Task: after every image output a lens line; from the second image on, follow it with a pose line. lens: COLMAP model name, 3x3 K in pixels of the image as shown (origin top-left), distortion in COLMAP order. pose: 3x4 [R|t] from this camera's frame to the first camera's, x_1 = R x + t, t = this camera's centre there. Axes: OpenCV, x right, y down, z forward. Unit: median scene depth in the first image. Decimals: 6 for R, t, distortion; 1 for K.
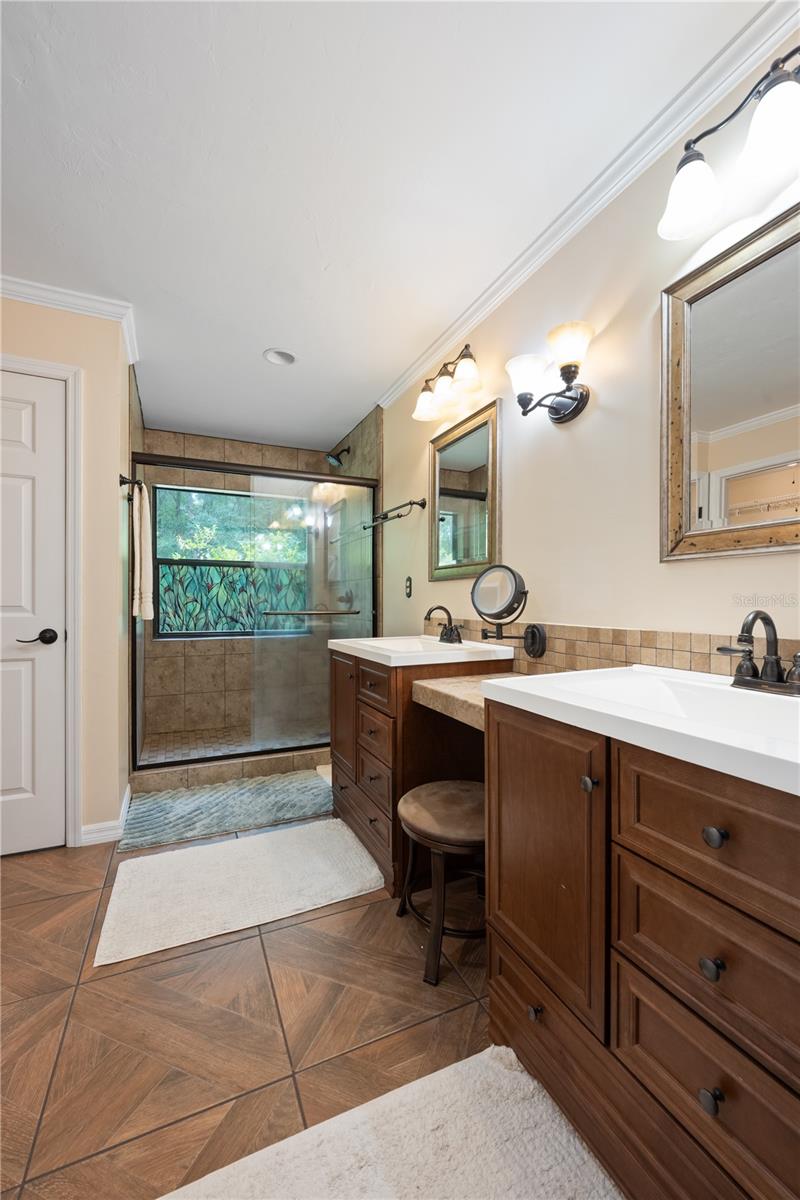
lens RADIAL K [[476.2, 0, 397.5], [0, 476.2, 597.8], [0, 0, 1]] dist [-0.001735, -0.000232]
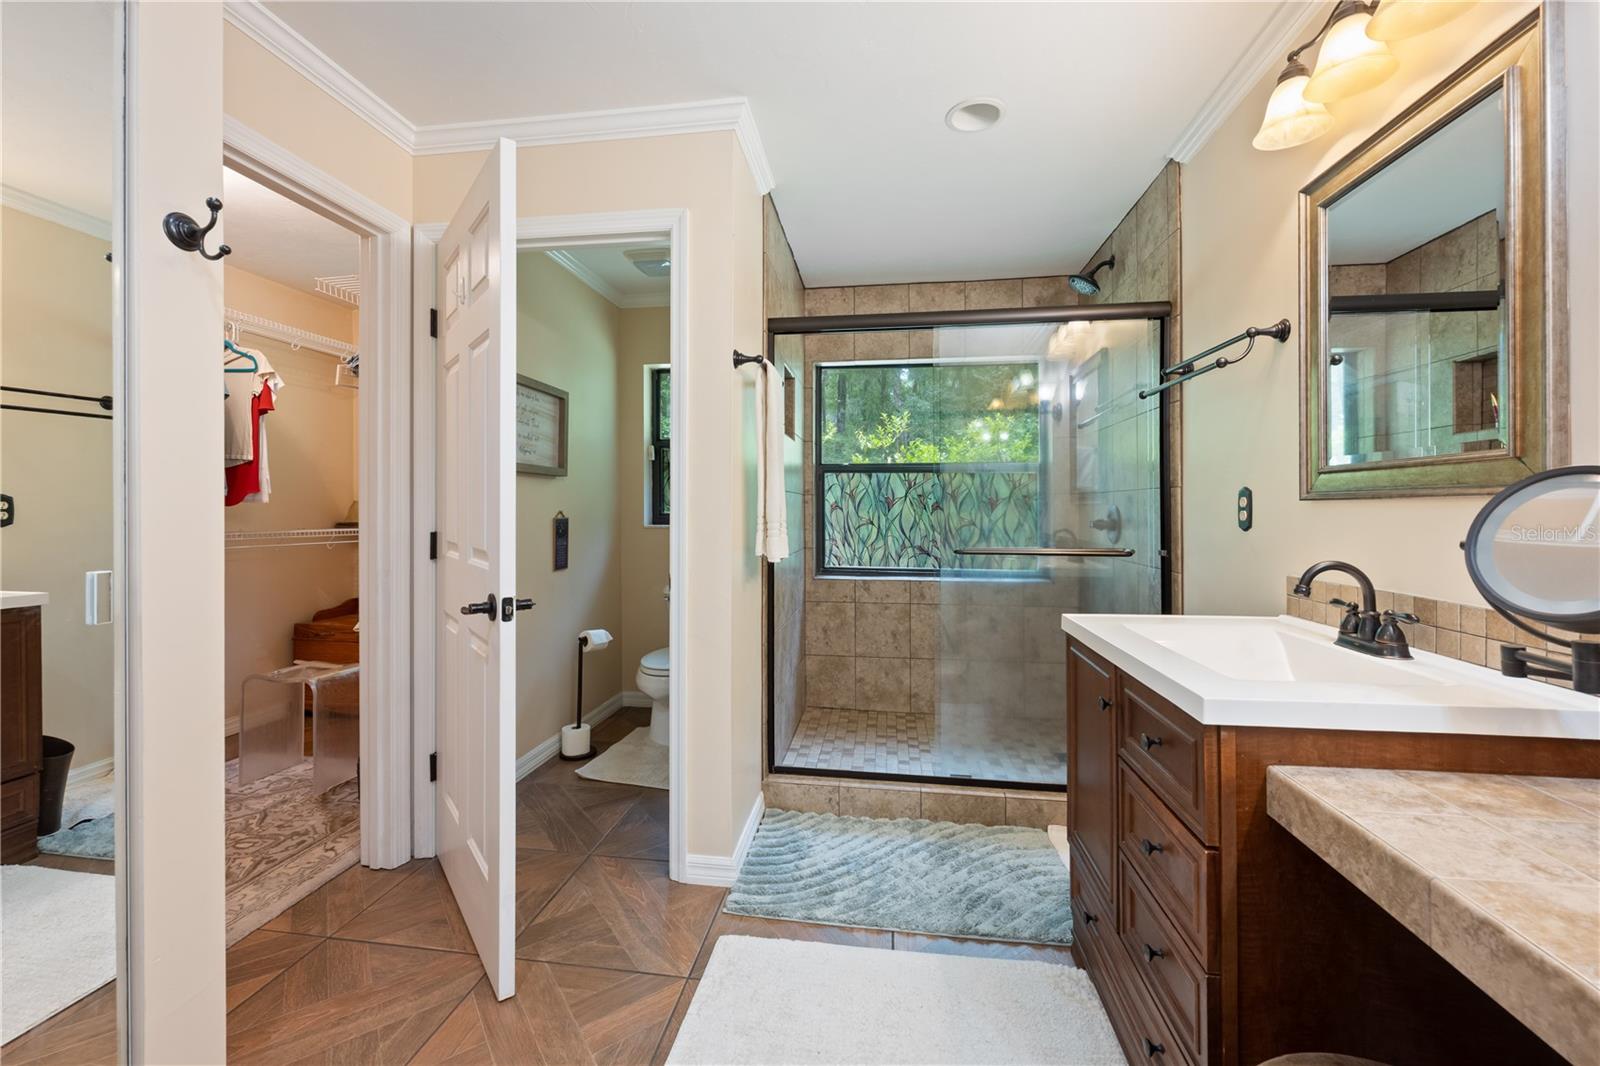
lens RADIAL K [[645.0, 0, 794.8], [0, 645.0, 500.5], [0, 0, 1]] dist [-0.001605, -0.000129]
pose [[0.837903, -0.006130, -0.545784, -0.002619], [0.002432, 0.999969, -0.007497, -0.028007], [0.545813, 0.004954, 0.837892, 0.207707]]
